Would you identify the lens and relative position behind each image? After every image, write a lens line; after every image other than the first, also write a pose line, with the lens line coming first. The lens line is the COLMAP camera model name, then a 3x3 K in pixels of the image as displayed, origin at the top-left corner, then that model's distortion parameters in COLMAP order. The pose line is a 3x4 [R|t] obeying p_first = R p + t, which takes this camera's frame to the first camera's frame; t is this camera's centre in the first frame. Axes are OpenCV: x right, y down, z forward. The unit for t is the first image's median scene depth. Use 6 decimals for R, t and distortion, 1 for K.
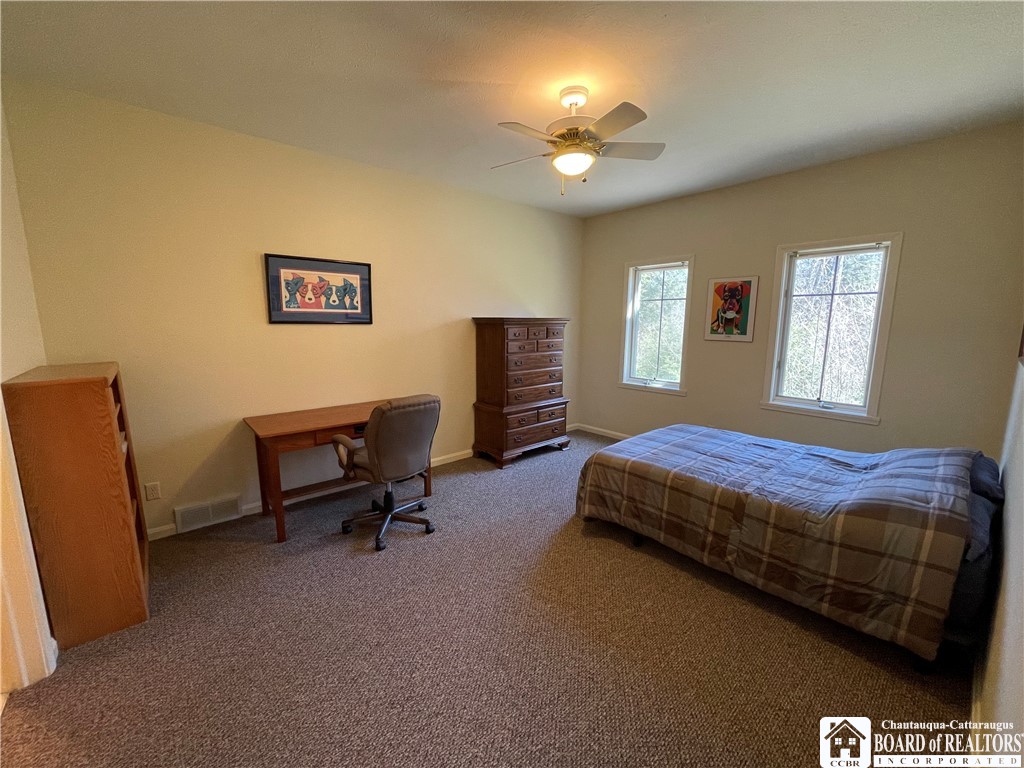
lens RADIAL K [[412.1, 0, 507.7], [0, 412.1, 381.6], [0, 0, 1]] dist [-0.001657, 0.000433]
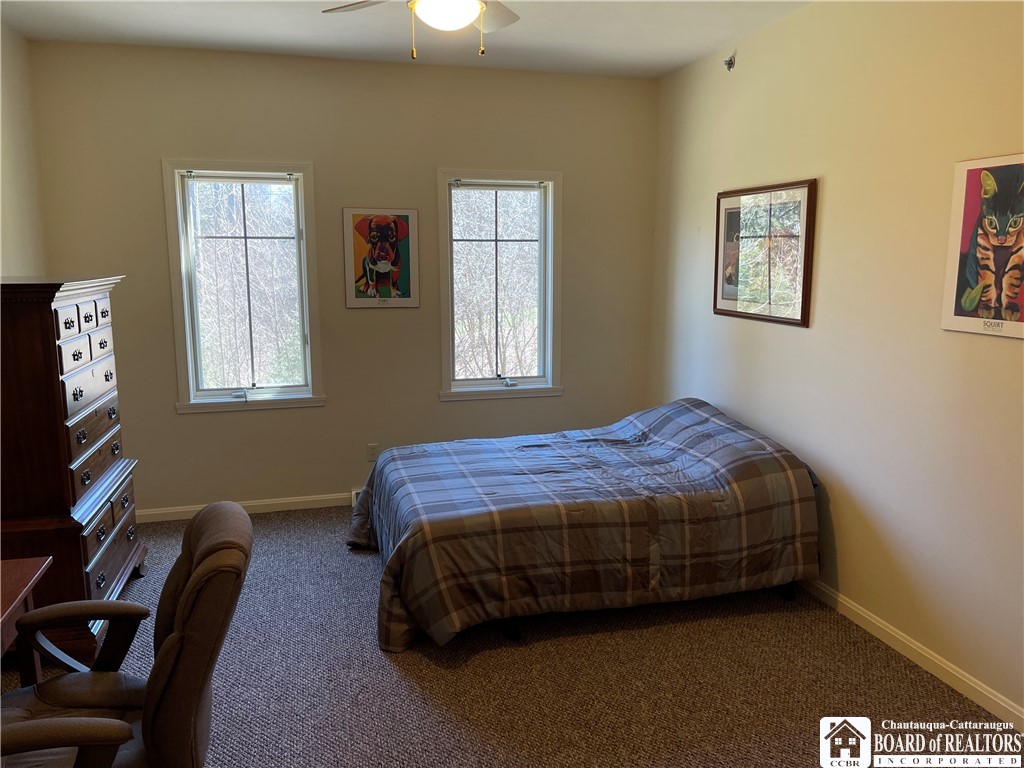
lens RADIAL K [[773.6, 0, 505.4], [0, 773.6, 388.0], [0, 0, 1]] dist [0.057842, -0.065888]
pose [[0.438661, -0.153371, 0.885468, -0.675041], [0.137128, 0.985214, 0.102714, -0.106165], [-0.888128, 0.076365, 0.453207, 0.425796]]
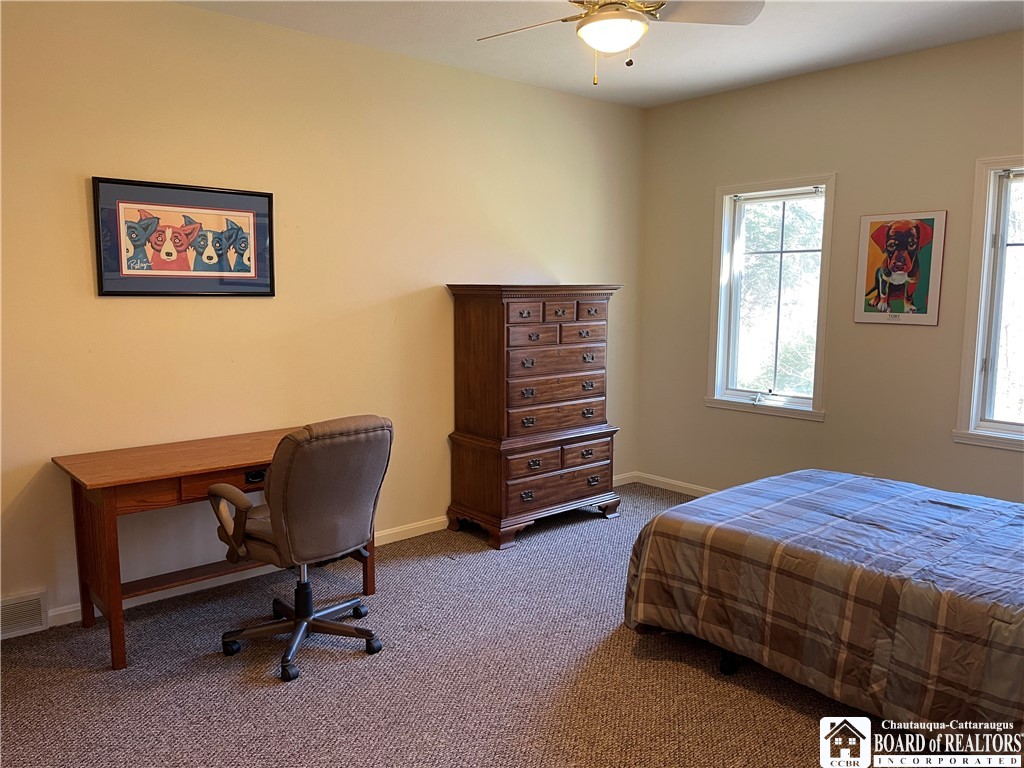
lens RADIAL K [[773.6, 0, 510.1], [0, 773.6, 382.4], [0, 0, 1]] dist [0.057842, -0.065888]
pose [[0.999980, -0.001270, -0.006231, 0.012817], [0.001122, 0.999720, -0.023619, 0.009901], [0.006259, 0.023612, 0.999702, -0.117748]]
